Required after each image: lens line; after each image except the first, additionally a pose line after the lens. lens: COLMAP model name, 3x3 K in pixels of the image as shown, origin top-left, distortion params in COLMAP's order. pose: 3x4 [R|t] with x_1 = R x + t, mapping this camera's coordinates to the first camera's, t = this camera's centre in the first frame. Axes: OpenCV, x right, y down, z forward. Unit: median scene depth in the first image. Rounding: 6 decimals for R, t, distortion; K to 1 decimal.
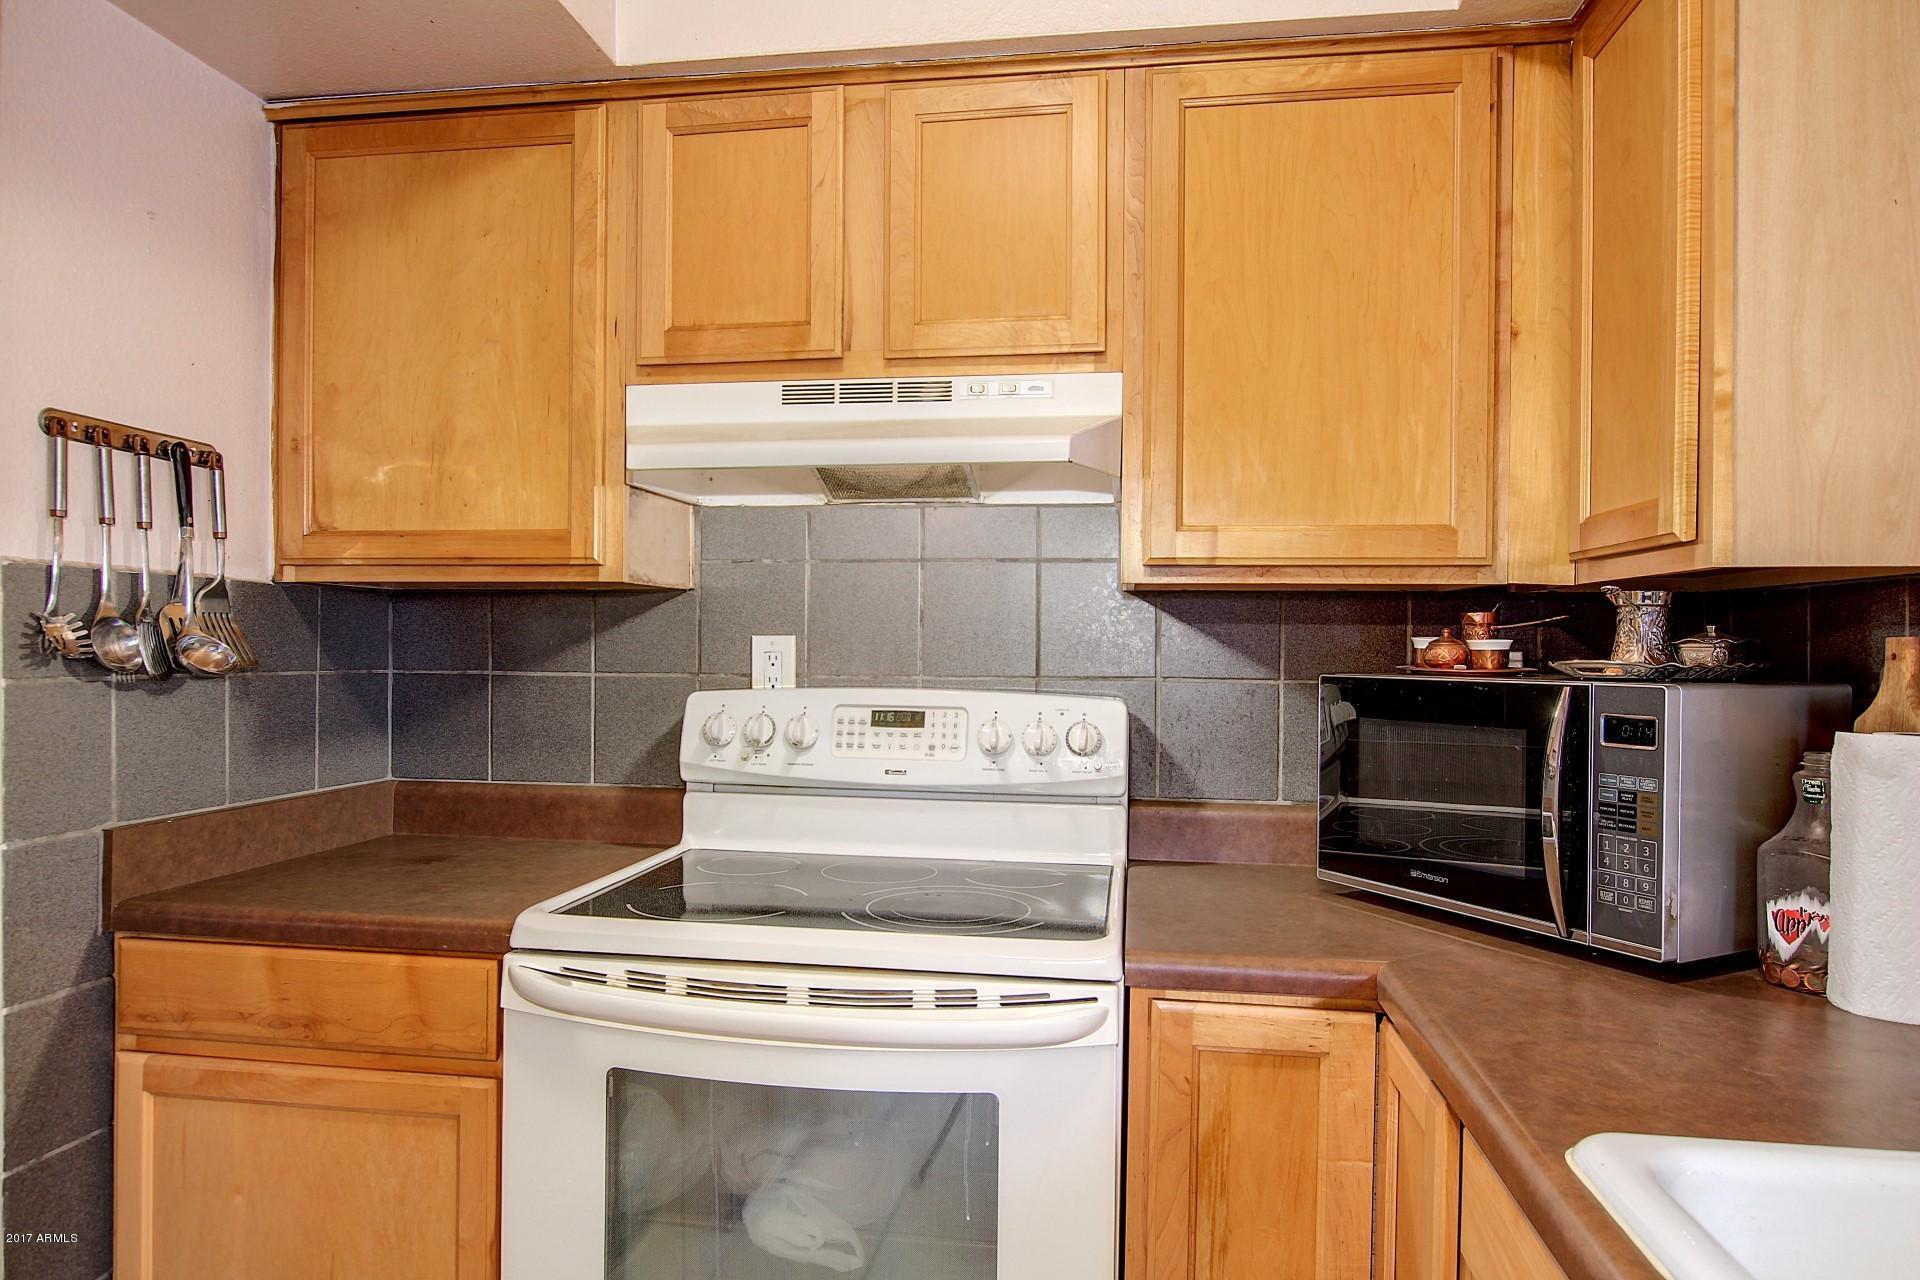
lens RADIAL K [[1167.7, 0, 941.4], [0, 1167.7, 643.0], [0, 0, 1]] dist [-0.017582, 0.008107]
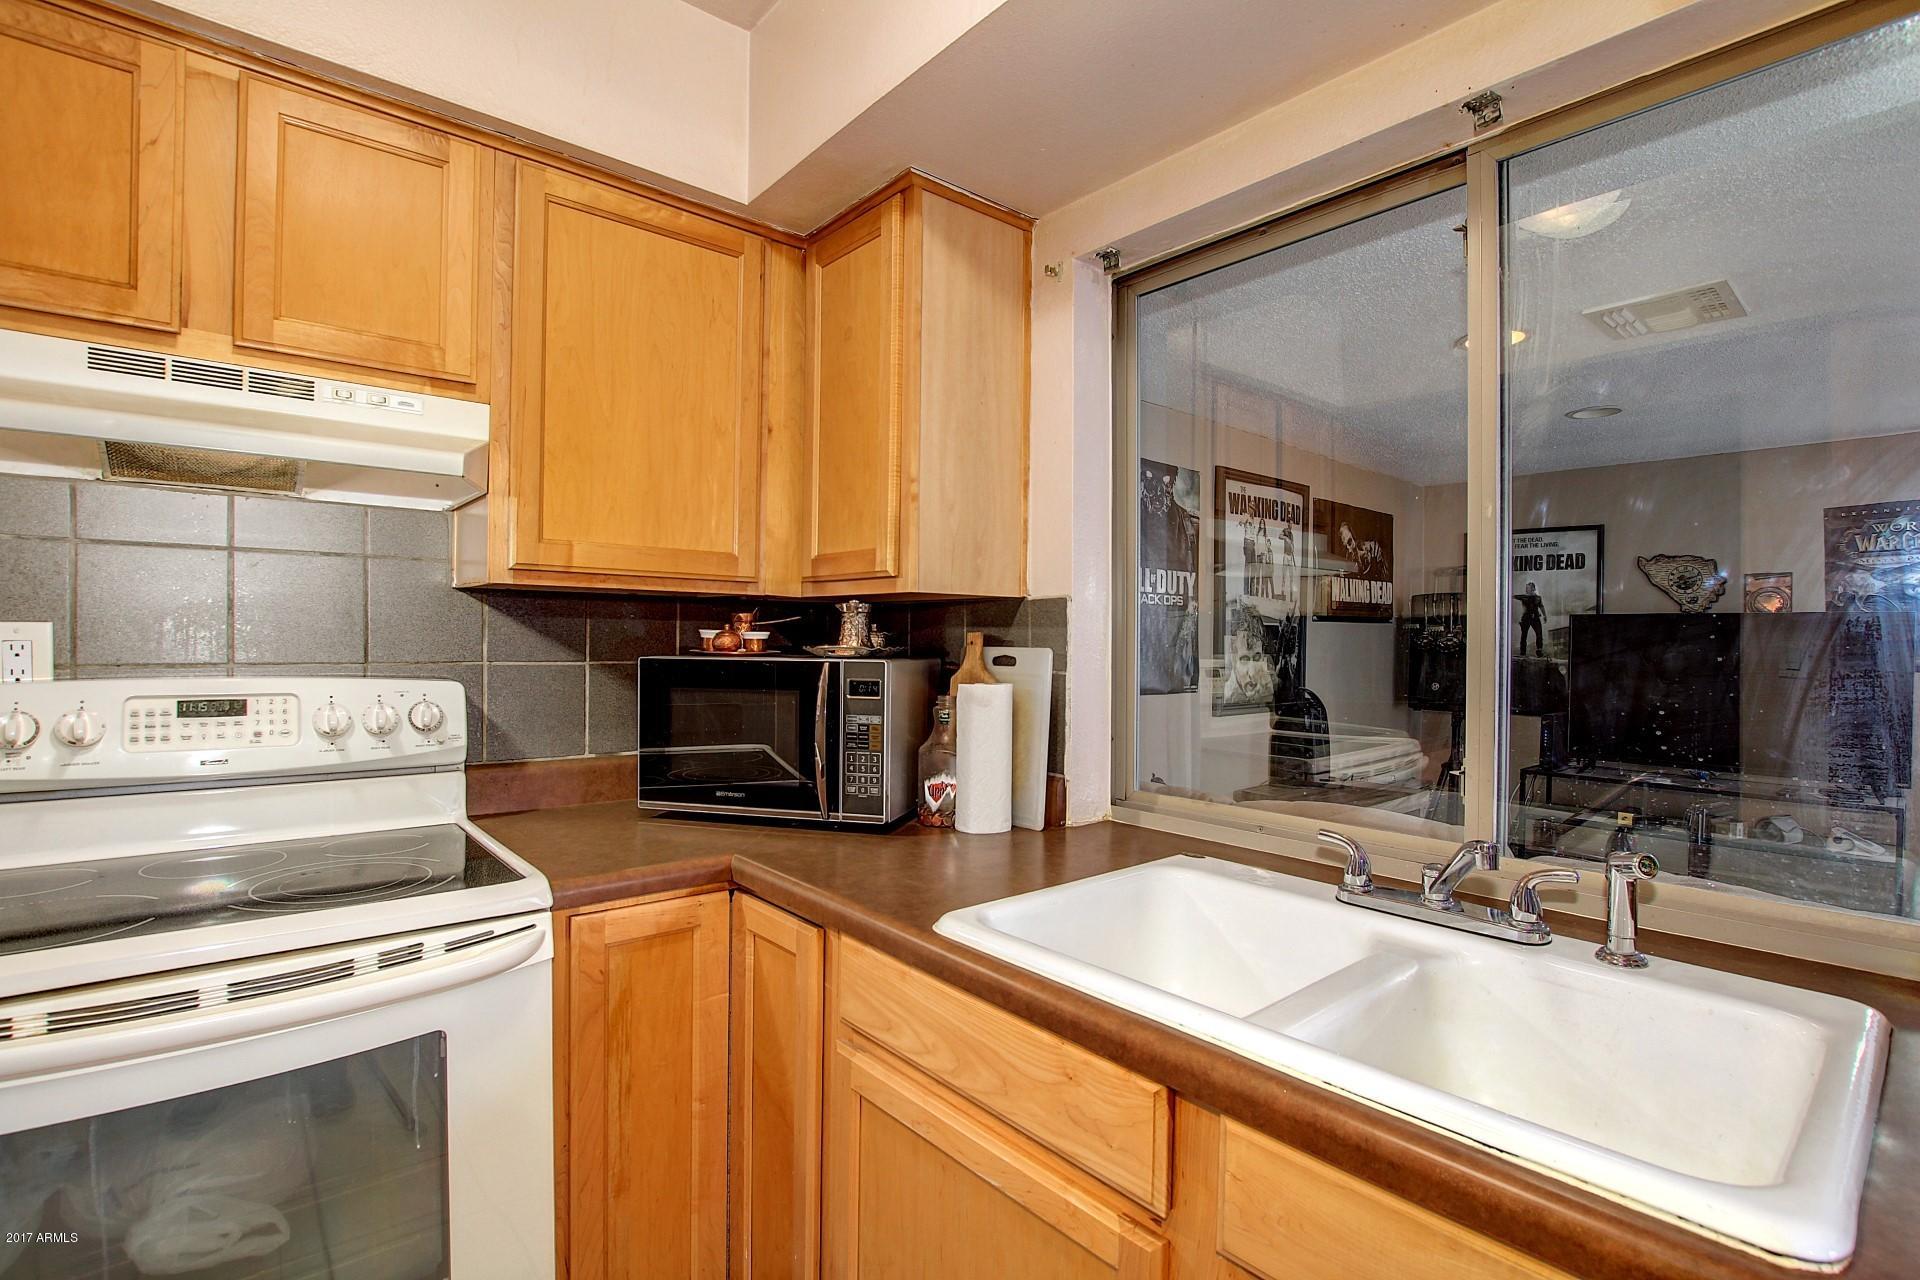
lens RADIAL K [[888.2, 0, 968.5], [0, 888.2, 646.6], [0, 0, 1]] dist [-0.029774, 0.002740]
pose [[0.651920, -0.007044, 0.758255, -0.206582], [-0.006934, 0.999860, 0.015250, -0.003330], [-0.758256, -0.015200, 0.651780, 0.044941]]
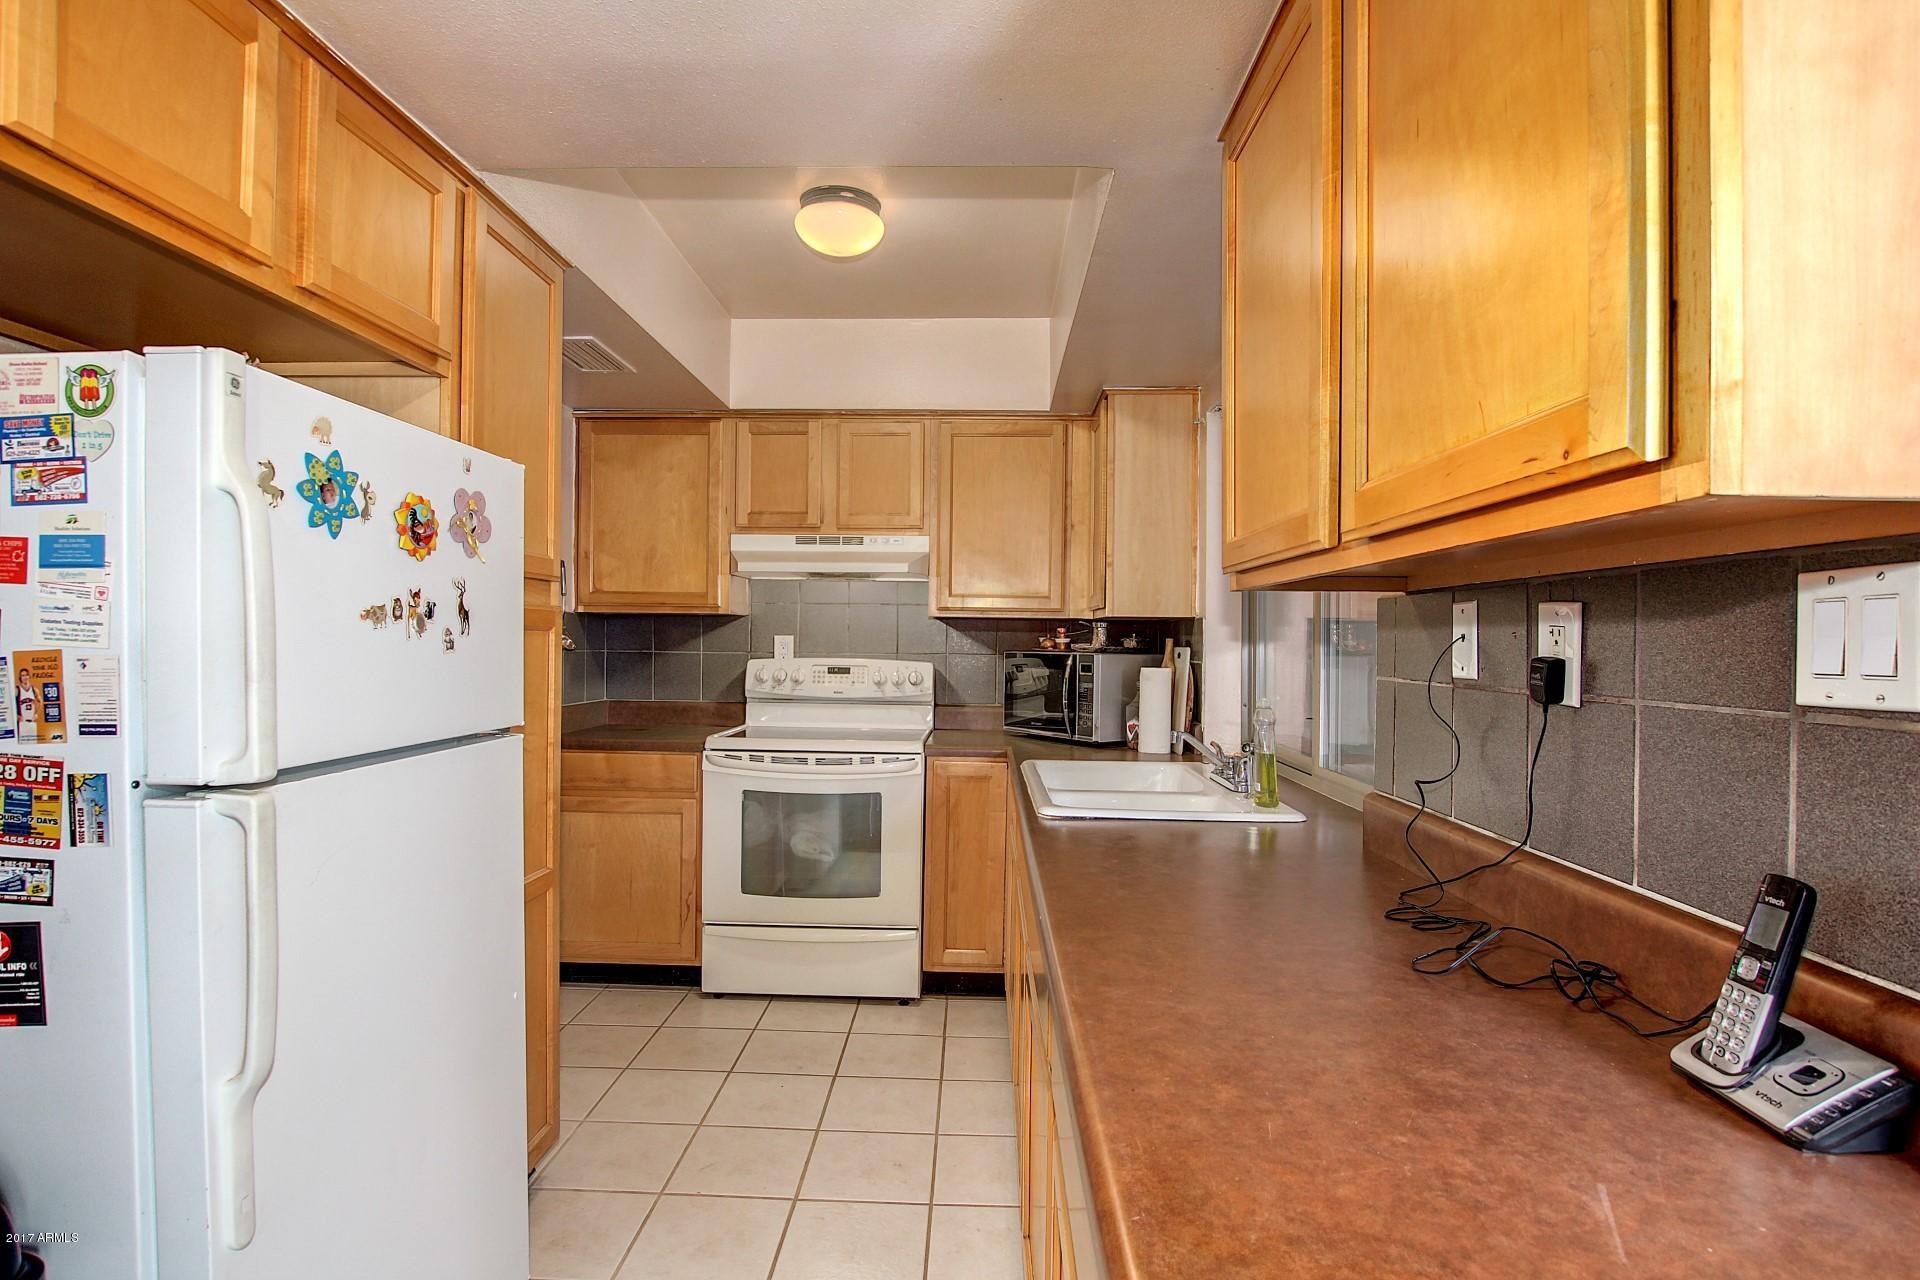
lens RADIAL K [[888.2, 0, 956.6], [0, 888.2, 638.1], [0, 0, 1]] dist [-0.029774, 0.002740]
pose [[0.990366, 0.004170, 0.138412, -0.058847], [-0.004168, 0.999991, -0.000304, -0.002564], [-0.138412, -0.000276, 0.990375, -0.978125]]
